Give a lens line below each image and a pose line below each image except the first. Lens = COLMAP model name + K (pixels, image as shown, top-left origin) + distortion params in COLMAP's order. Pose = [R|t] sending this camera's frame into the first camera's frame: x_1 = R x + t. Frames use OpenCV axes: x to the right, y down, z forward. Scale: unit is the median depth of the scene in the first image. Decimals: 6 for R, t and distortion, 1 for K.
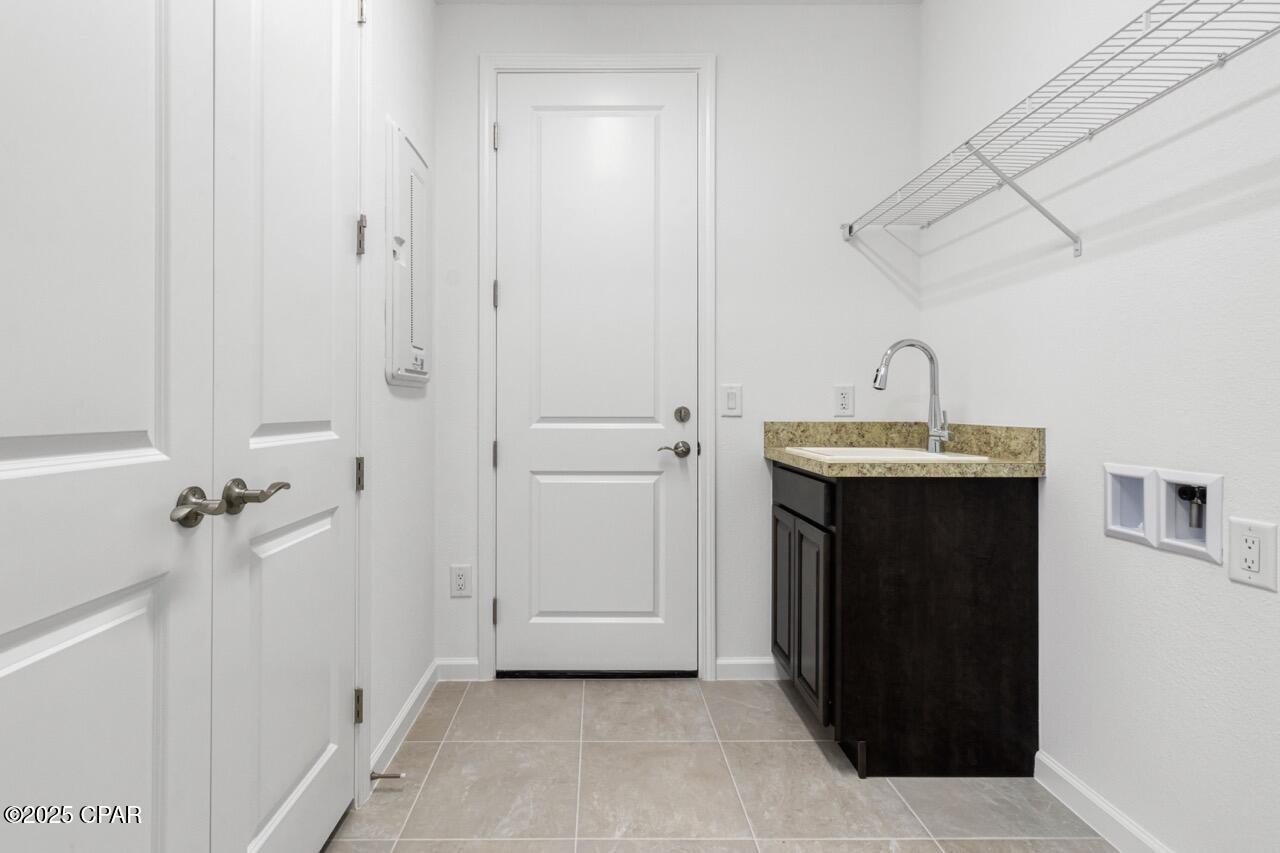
lens RADIAL K [[600.7, 0, 601.0], [0, 600.7, 407.2], [0, 0, 1]] dist [0.000617, 0.000607]
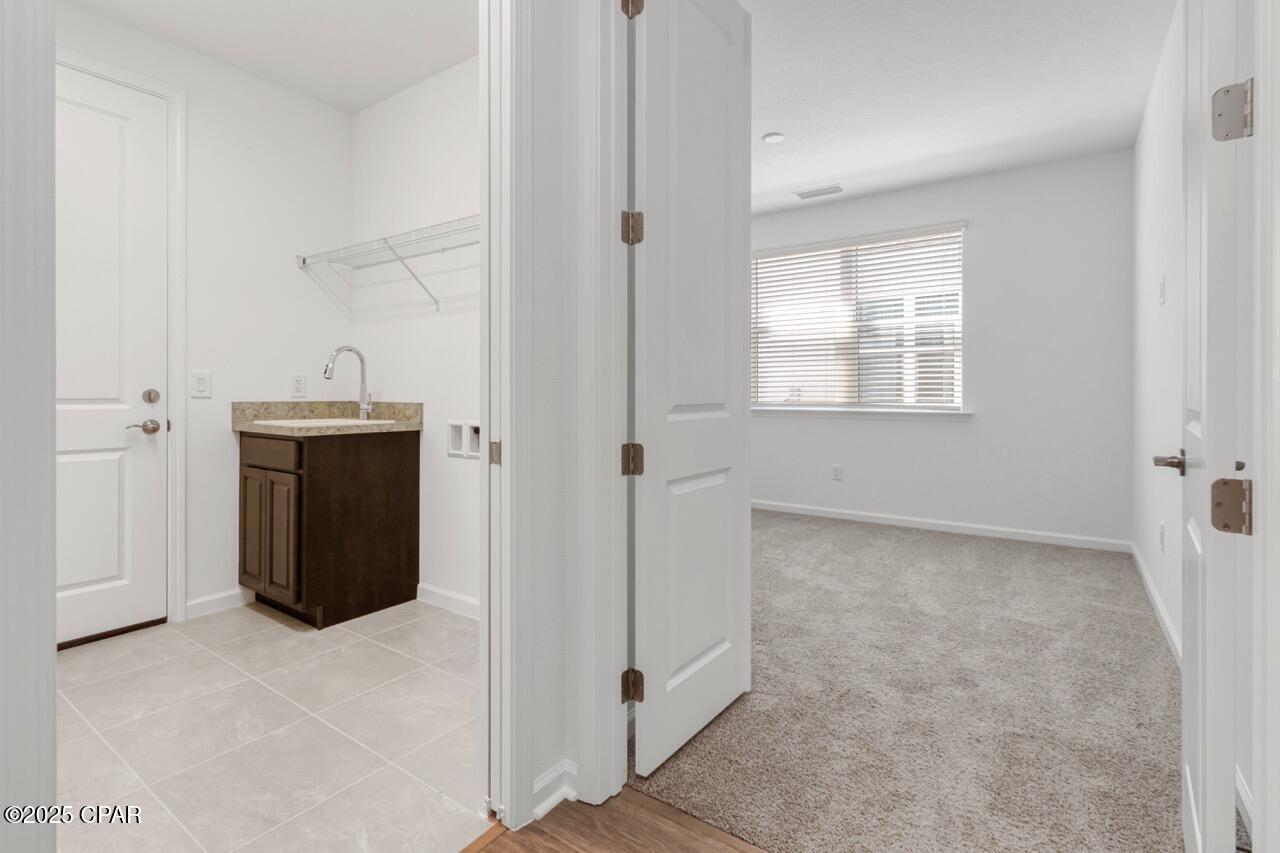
lens RADIAL K [[600.7, 0, 633.9], [0, 600.7, 396.0], [0, 0, 1]] dist [0.000617, 0.000607]
pose [[0.579719, -0.001182, 0.814815, -0.307900], [-0.006089, 0.999965, 0.005783, -0.000017], [-0.814793, -0.008314, 0.579692, -0.475163]]
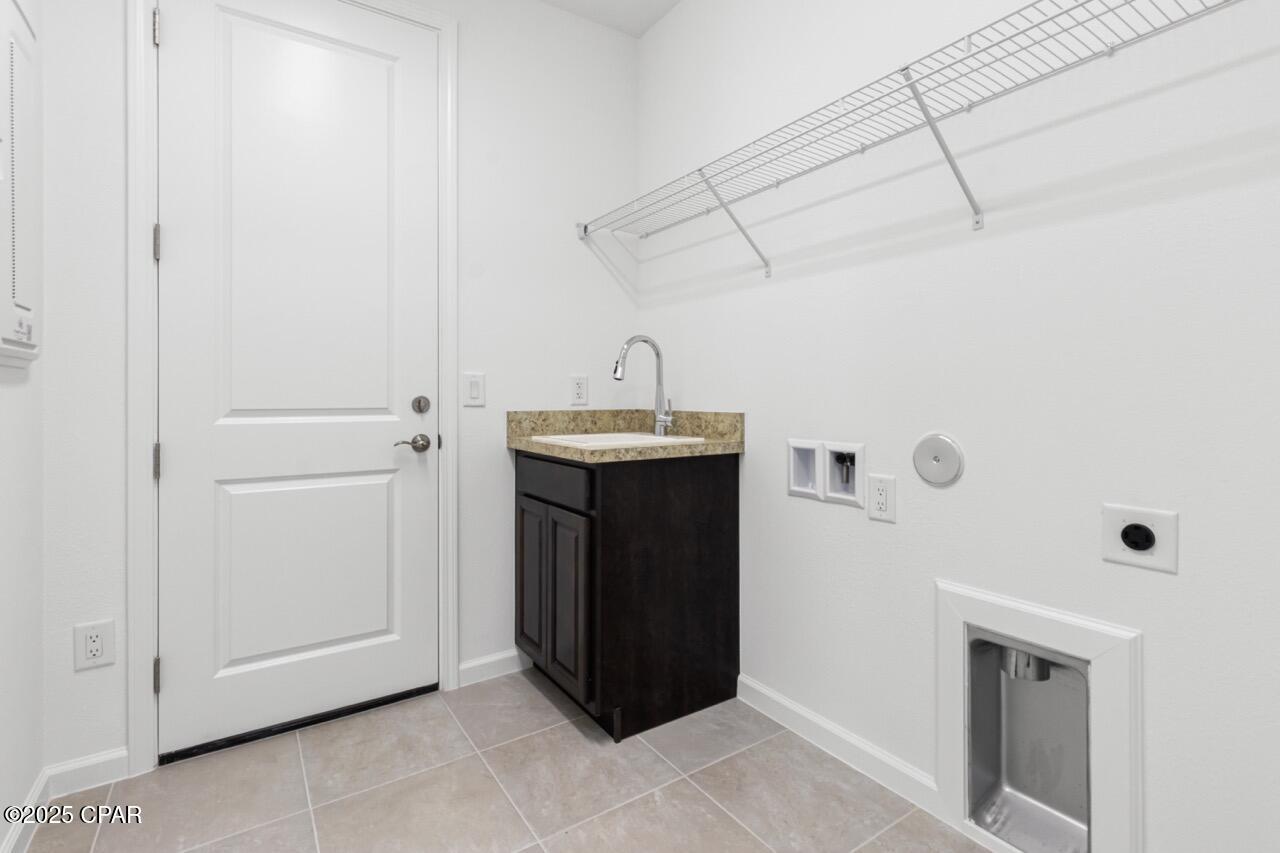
lens RADIAL K [[600.7, 0, 638.0], [0, 600.7, 395.6], [0, 0, 1]] dist [0.000617, 0.000607]
pose [[0.833395, -0.000769, 0.552678, -0.109047], [0.001458, 0.999999, -0.000808, -0.000178], [-0.552677, 0.001480, 0.833395, 0.074595]]
